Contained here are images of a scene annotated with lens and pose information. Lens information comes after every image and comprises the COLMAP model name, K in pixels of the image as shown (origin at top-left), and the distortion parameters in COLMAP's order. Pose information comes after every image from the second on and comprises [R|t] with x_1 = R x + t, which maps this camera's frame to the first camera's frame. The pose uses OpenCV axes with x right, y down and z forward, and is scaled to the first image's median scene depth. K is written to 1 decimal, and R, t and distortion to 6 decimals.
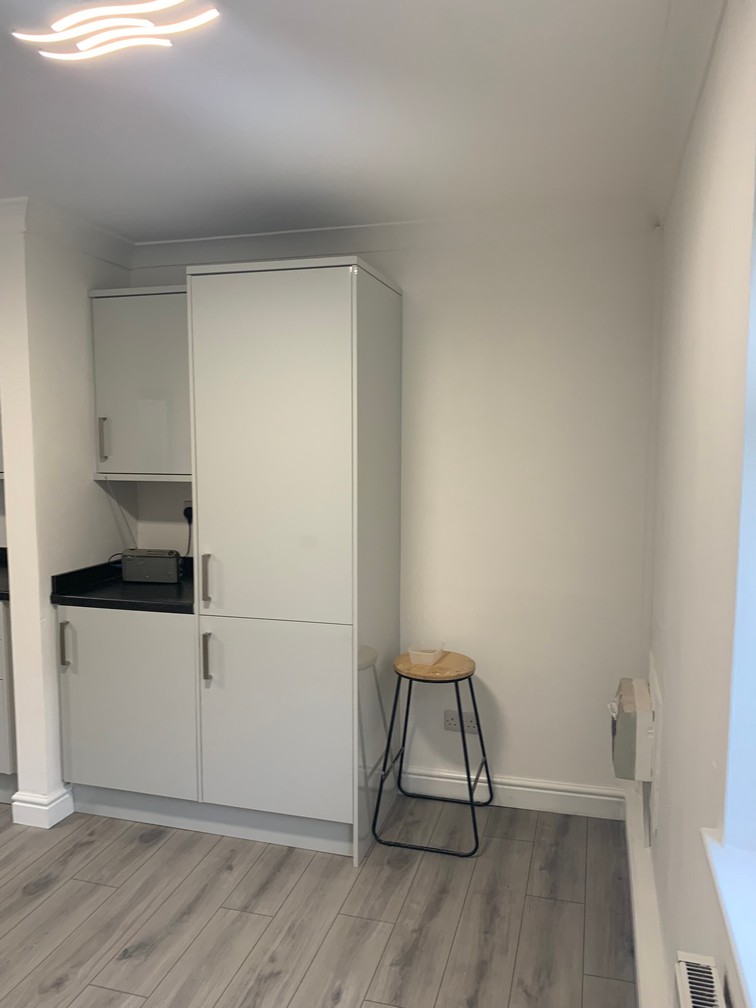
lens RADIAL K [[761.3, 0, 378.1], [0, 761.3, 508.1], [0, 0, 1]] dist [0.019147, -0.028934]
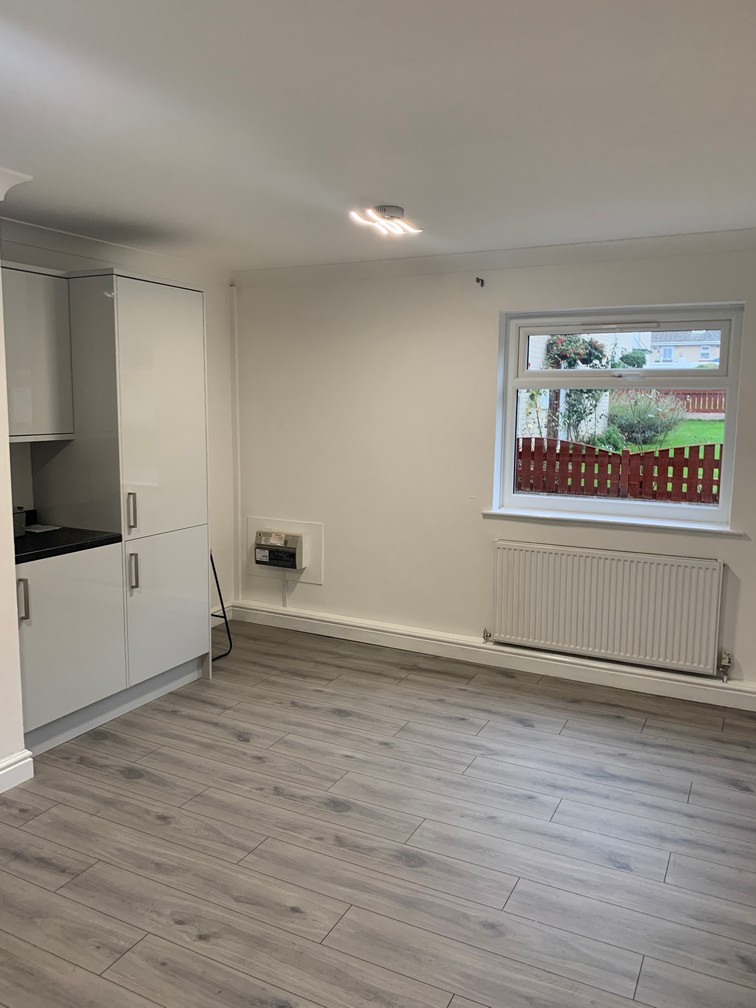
lens RADIAL K [[761.3, 0, 364.8], [0, 761.3, 487.4], [0, 0, 1]] dist [0.019147, -0.028934]
pose [[0.211250, -0.112561, 0.970929, -1.505250], [0.087901, 0.991510, 0.095822, -0.040289], [-0.973472, 0.065103, 0.219350, 0.346173]]
